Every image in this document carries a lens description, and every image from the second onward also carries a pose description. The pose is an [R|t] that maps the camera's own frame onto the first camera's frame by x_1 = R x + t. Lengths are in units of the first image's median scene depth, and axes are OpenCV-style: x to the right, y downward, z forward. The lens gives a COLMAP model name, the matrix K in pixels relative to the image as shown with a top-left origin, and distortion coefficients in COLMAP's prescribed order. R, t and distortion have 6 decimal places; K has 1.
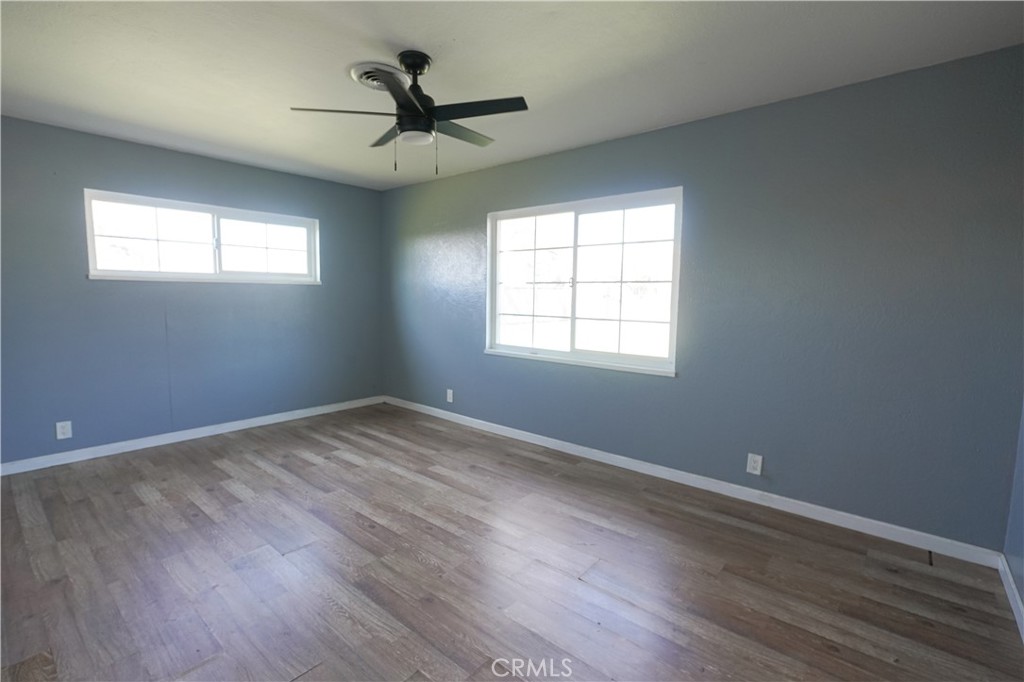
lens RADIAL K [[475.9, 0, 512.0], [0, 475.9, 341.0], [0, 0, 1]] dist [-0.017460, 0.009061]
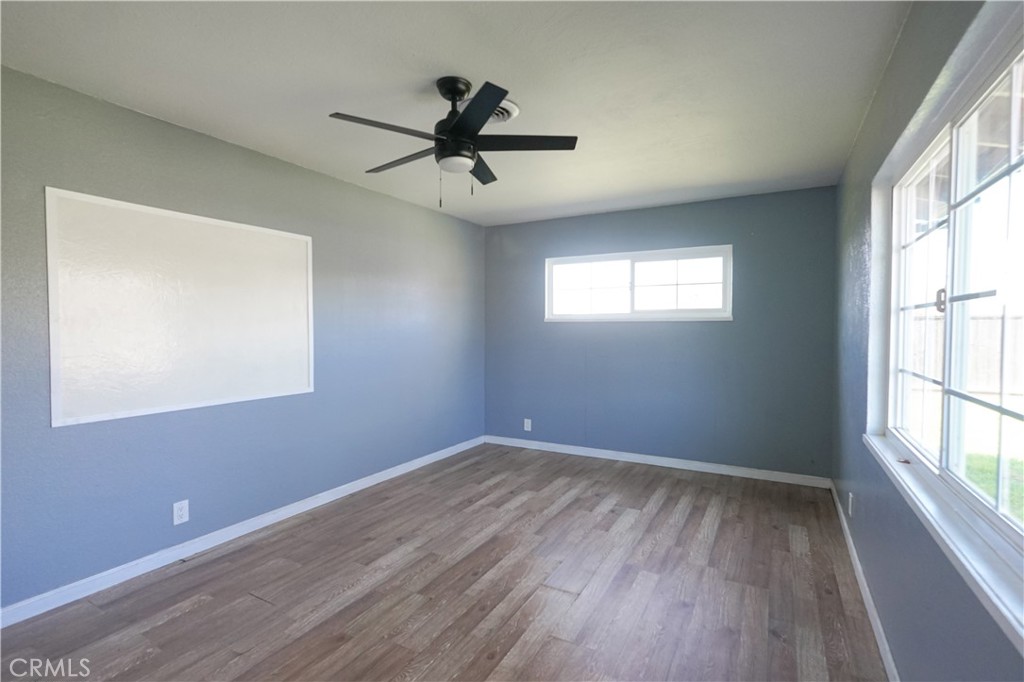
lens RADIAL K [[475.9, 0, 512.0], [0, 475.9, 341.0], [0, 0, 1]] dist [-0.017460, 0.009061]
pose [[0.188371, 0.015303, -0.981979, 0.480273], [-0.090403, 0.995904, -0.001822, -0.063909], [0.977928, 0.089117, 0.188983, 0.610442]]
